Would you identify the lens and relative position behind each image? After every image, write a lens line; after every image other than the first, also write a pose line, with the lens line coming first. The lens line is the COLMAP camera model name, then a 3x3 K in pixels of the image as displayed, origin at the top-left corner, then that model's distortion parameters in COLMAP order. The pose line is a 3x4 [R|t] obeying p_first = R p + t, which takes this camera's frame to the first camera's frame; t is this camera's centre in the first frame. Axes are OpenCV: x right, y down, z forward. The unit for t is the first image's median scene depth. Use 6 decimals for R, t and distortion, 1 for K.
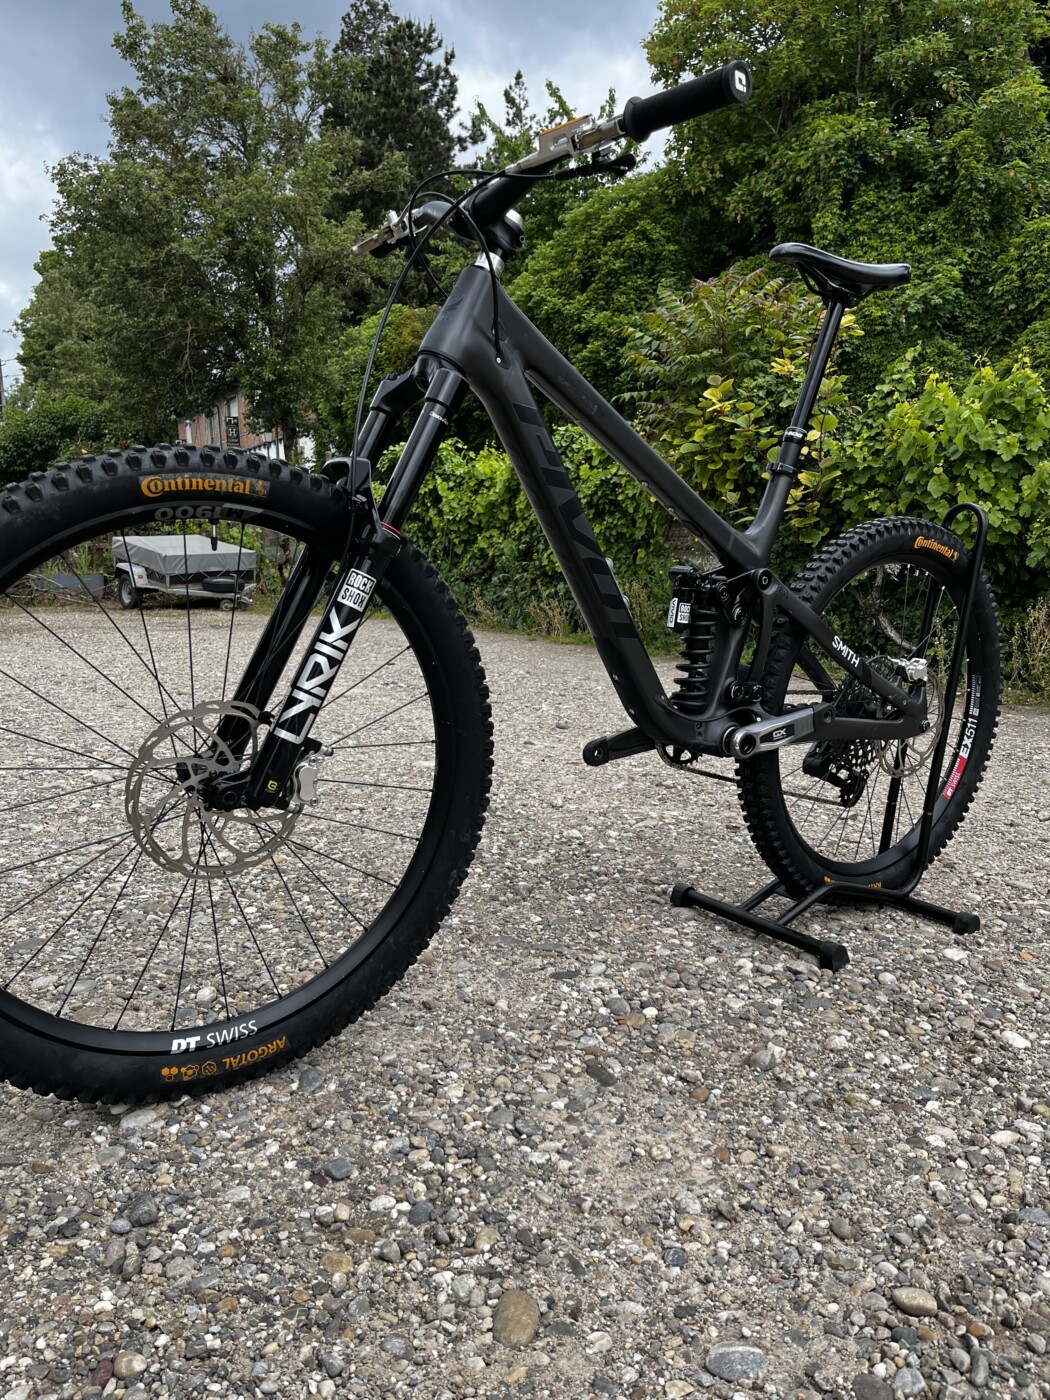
lens RADIAL K [[1197.6, 0, 525.0], [0, 1197.6, 700.0], [0, 0, 1]] dist [0.002342, -0.008766]
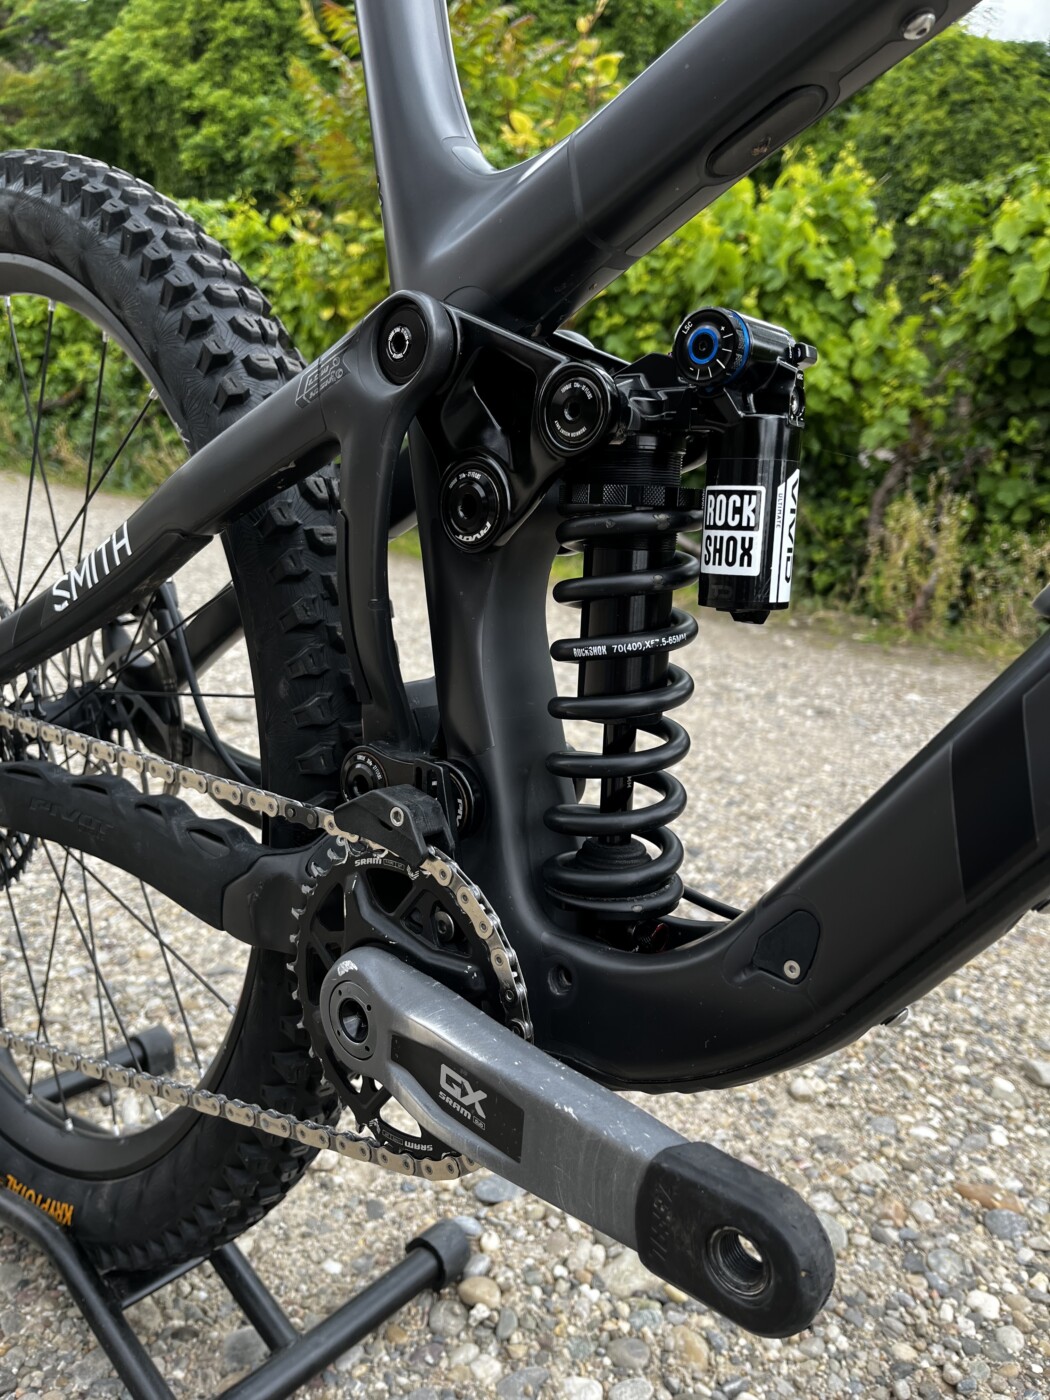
lens RADIAL K [[1197.6, 0, 525.0], [0, 1197.6, 700.0], [0, 0, 1]] dist [0.002342, -0.008766]
pose [[0.946592, -0.007133, 0.322354, -0.009987], [-0.031819, 0.992809, 0.115405, -0.025560], [-0.320859, -0.119499, 0.939558, 0.256642]]
